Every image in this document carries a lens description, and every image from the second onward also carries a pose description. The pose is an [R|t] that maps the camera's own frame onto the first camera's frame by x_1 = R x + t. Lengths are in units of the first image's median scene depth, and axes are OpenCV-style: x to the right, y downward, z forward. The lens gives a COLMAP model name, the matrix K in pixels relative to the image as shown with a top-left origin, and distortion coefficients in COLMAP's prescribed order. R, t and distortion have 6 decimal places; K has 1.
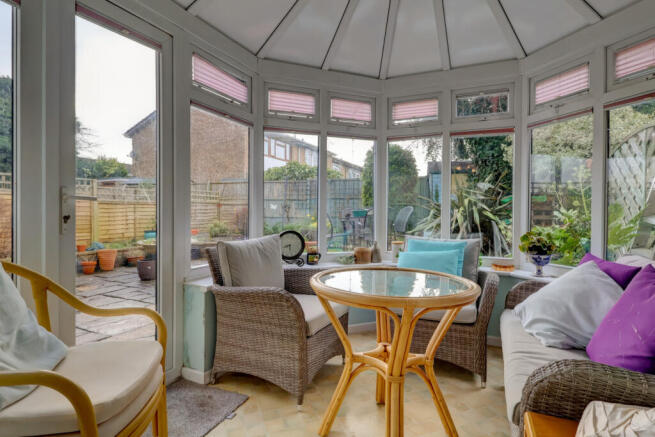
lens RADIAL K [[342.7, 0, 326.9], [0, 342.7, 217.2], [0, 0, 1]] dist [0.004899, 0.000241]
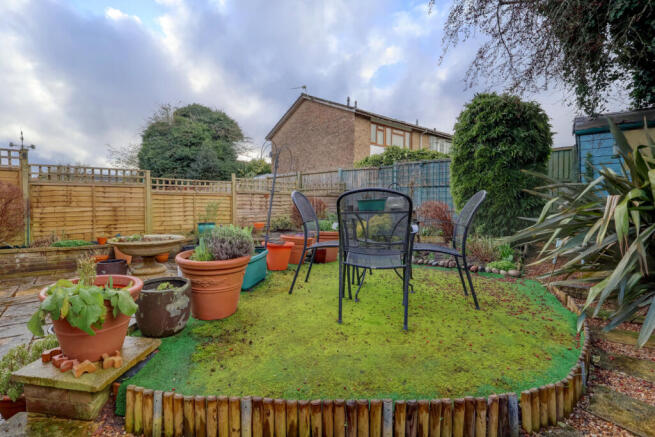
lens RADIAL K [[304.5, 0, 328.3], [0, 304.5, 213.8], [0, 0, 1]] dist [-0.005956, -0.000230]
pose [[0.895929, 0.016138, -0.443904, 0.105059], [-0.010234, 0.999824, 0.015694, -0.001861], [0.444079, -0.009518, 0.895937, 0.244901]]
